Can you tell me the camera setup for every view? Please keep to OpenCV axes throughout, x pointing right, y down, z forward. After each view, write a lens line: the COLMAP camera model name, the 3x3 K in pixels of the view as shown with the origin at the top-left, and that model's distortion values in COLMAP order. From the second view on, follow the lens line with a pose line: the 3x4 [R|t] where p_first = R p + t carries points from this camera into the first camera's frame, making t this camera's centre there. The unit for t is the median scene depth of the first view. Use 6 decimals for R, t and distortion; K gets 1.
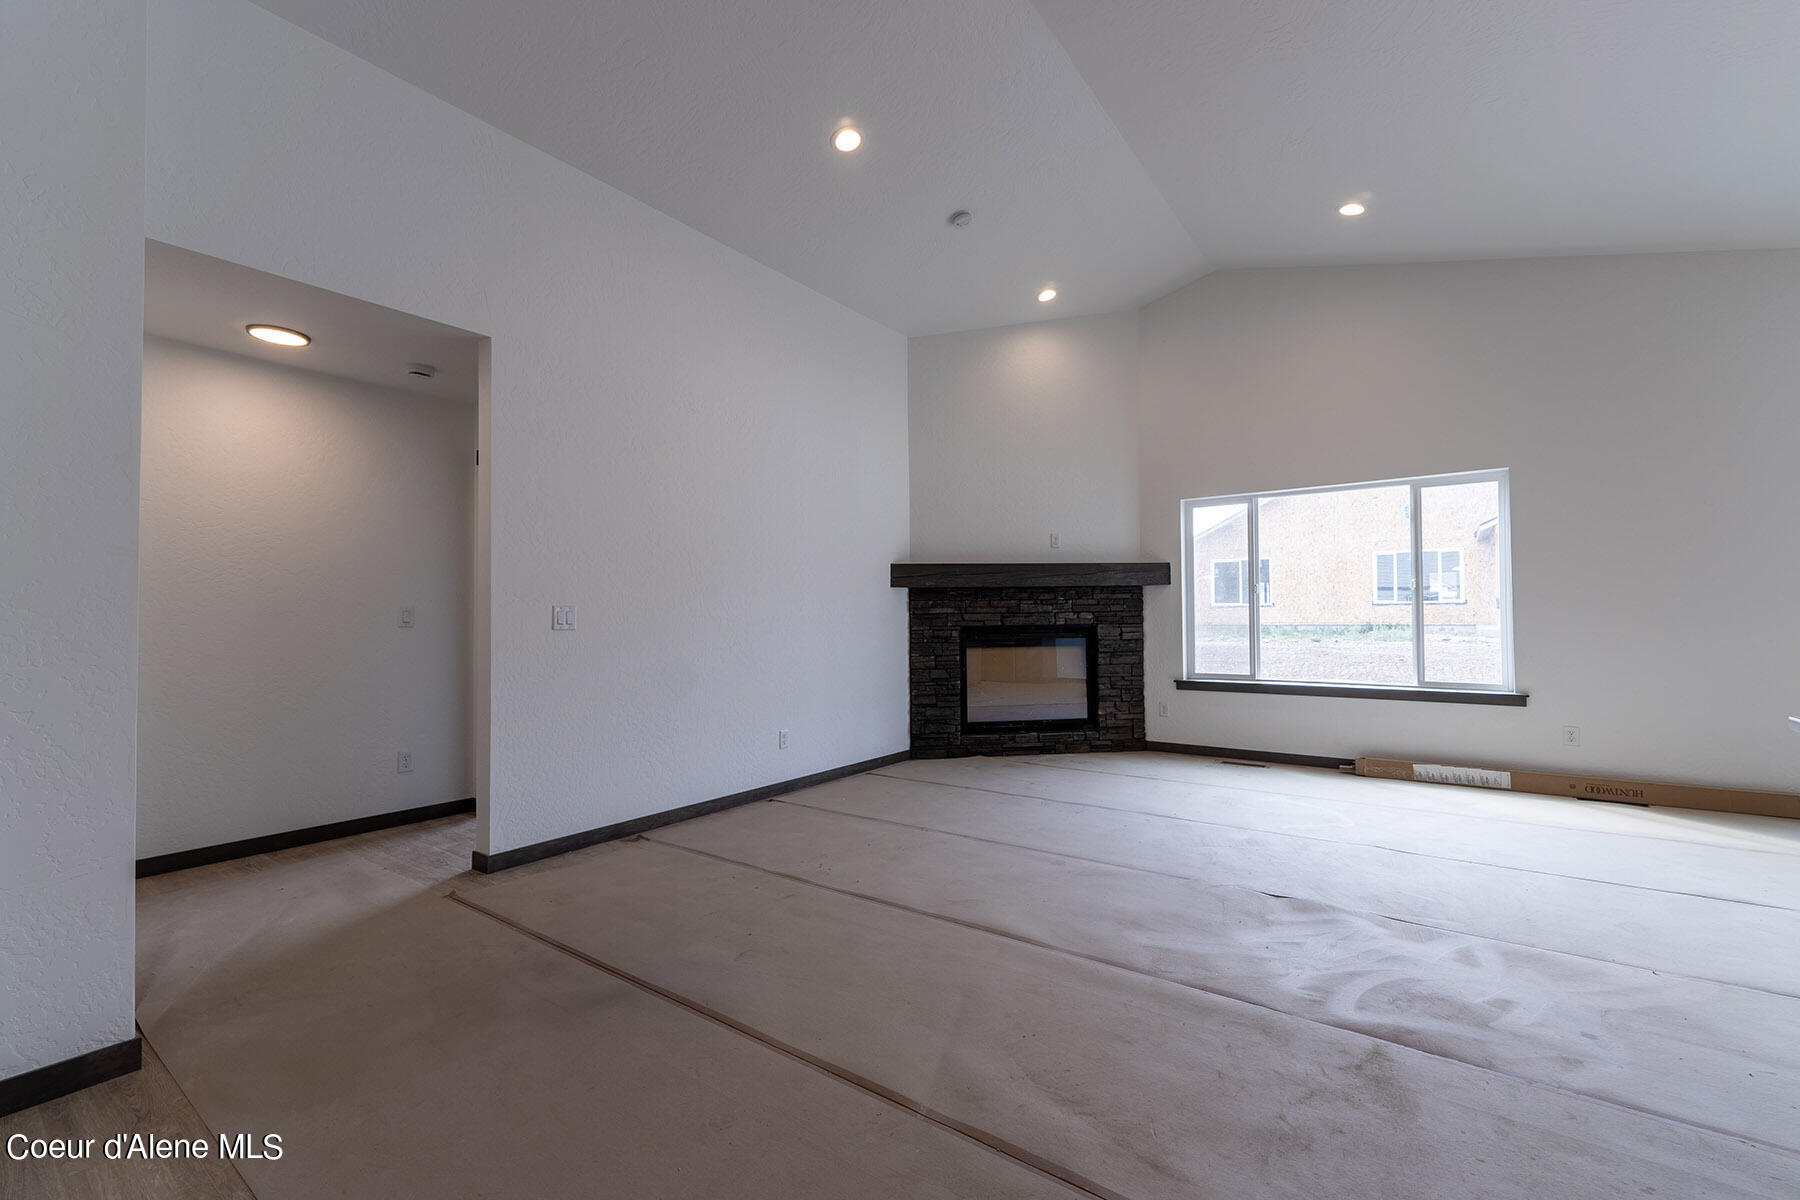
lens RADIAL K [[750.9, 0, 898.6], [0, 750.9, 602.0], [0, 0, 1]] dist [0.005790, -0.000657]
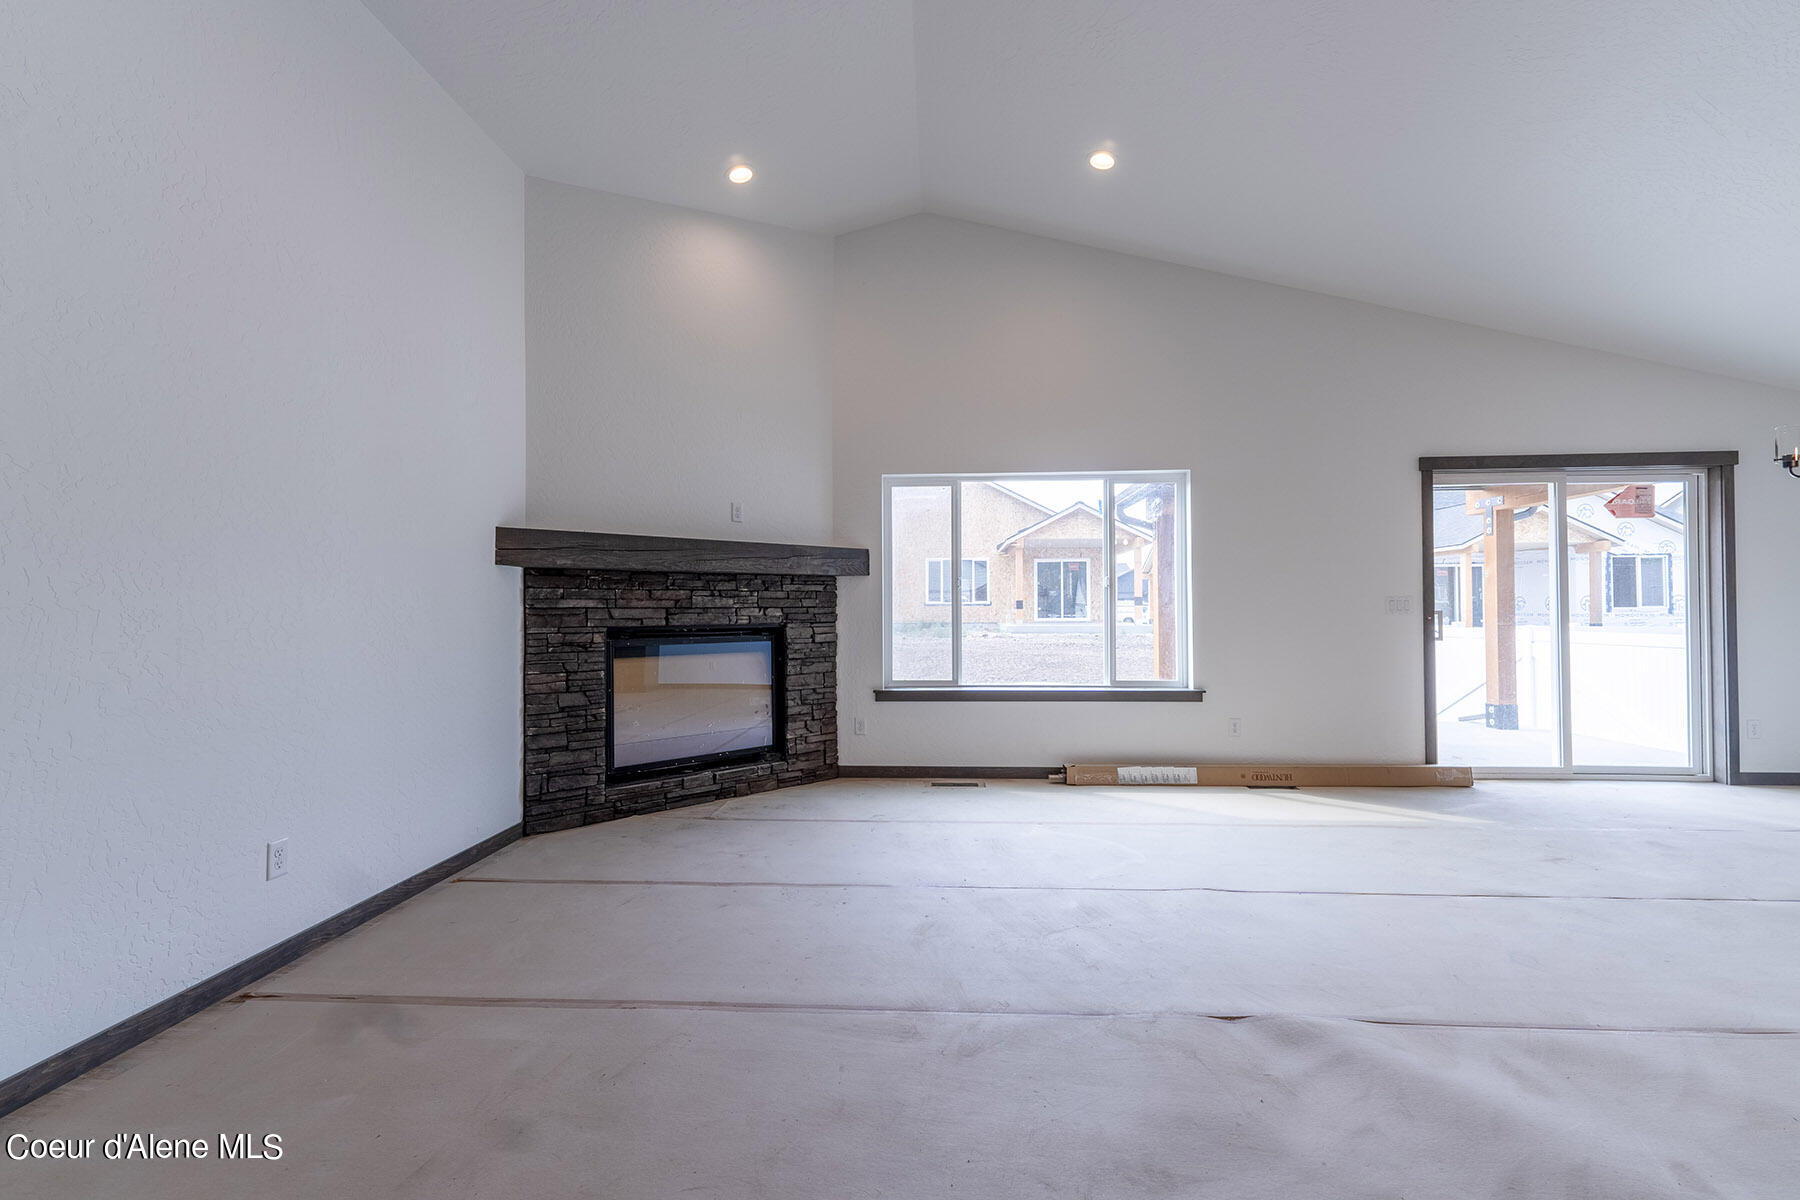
lens RADIAL K [[750.9, 0, 896.2], [0, 750.9, 603.1], [0, 0, 1]] dist [0.005790, -0.000657]
pose [[0.840931, 0.011631, 0.541018, -0.065023], [-0.013251, 0.999912, -0.000900, 0.007930], [-0.540980, -0.006412, 0.841011, 0.292618]]
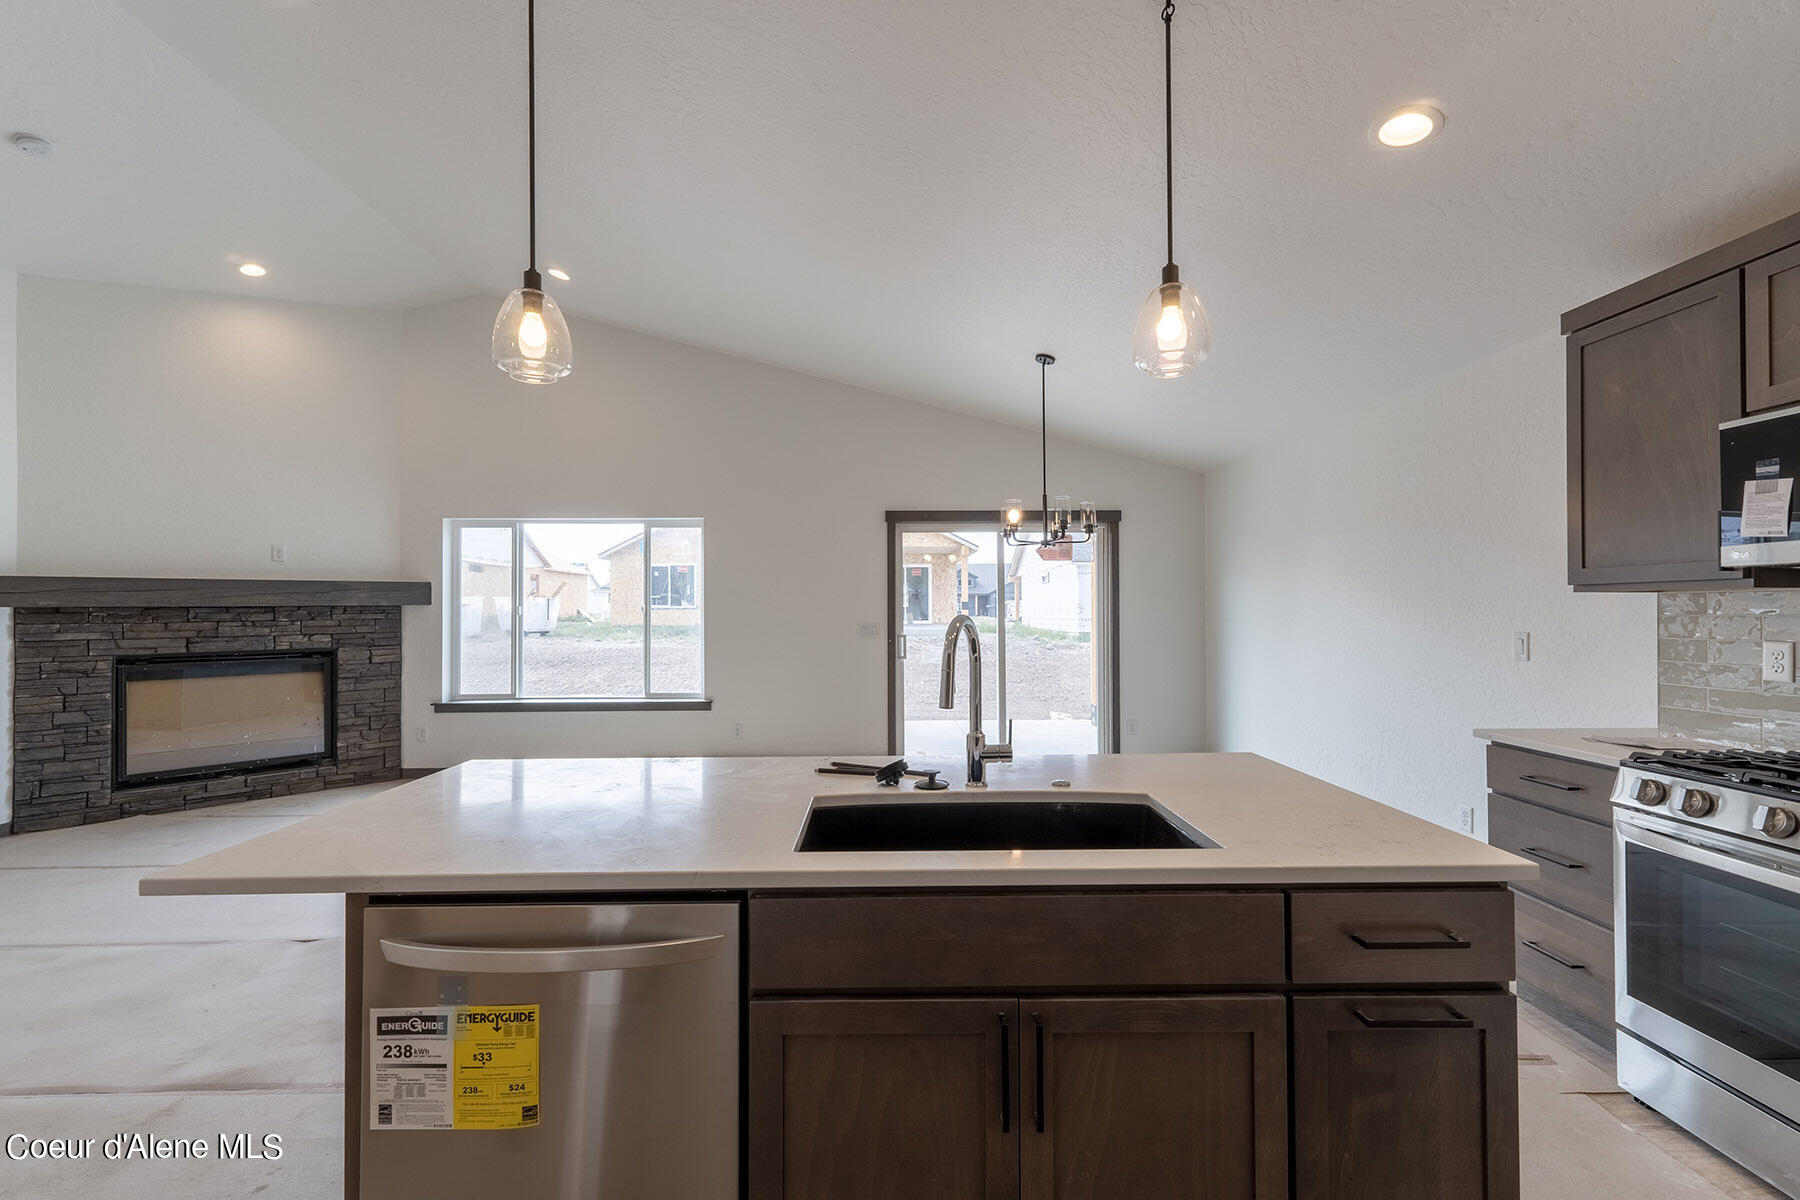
lens RADIAL K [[750.9, 0, 894.5], [0, 750.9, 604.1], [0, 0, 1]] dist [0.005790, -0.000657]
pose [[0.792957, 0.010003, 0.609195, 0.252459], [-0.015388, 0.999875, 0.003612, -0.038069], [-0.609083, -0.012239, 0.793012, -0.137177]]
